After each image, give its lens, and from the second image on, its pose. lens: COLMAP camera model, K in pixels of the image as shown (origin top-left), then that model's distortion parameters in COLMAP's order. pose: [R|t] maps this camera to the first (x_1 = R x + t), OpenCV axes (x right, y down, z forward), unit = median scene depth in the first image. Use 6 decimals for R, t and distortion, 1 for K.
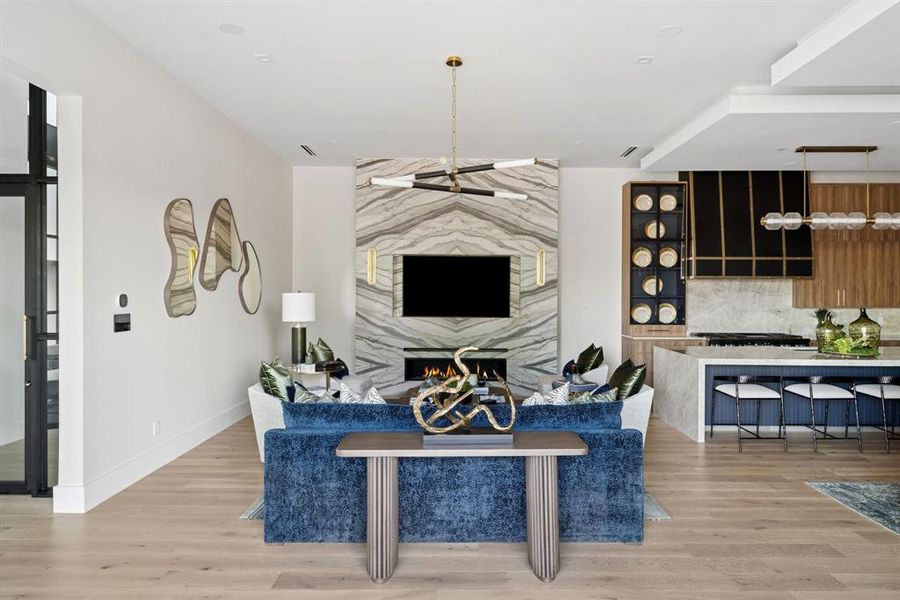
lens RADIAL K [[532.1, 0, 450.0], [0, 532.1, 300.0], [0, 0, 1]] dist [-0.040960, -0.000036]
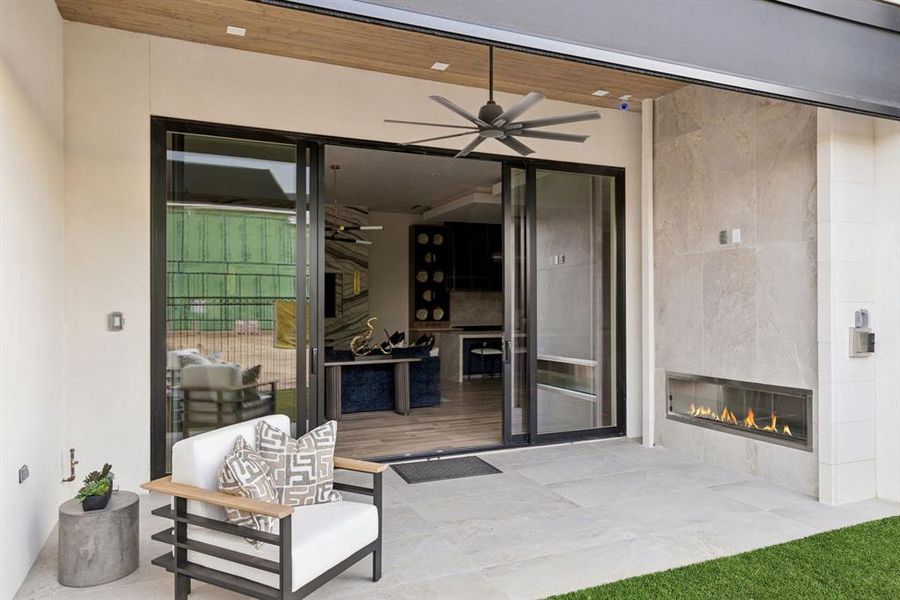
lens RADIAL K [[614.3, 0, 450.0], [0, 614.3, 300.0], [0, 0, 1]] dist [0.000045, -0.000012]
pose [[0.904786, 0.002547, 0.425859, -0.306597], [0.009188, 0.999633, -0.025500, 0.031819], [-0.425768, 0.026985, 0.904430, -0.602588]]
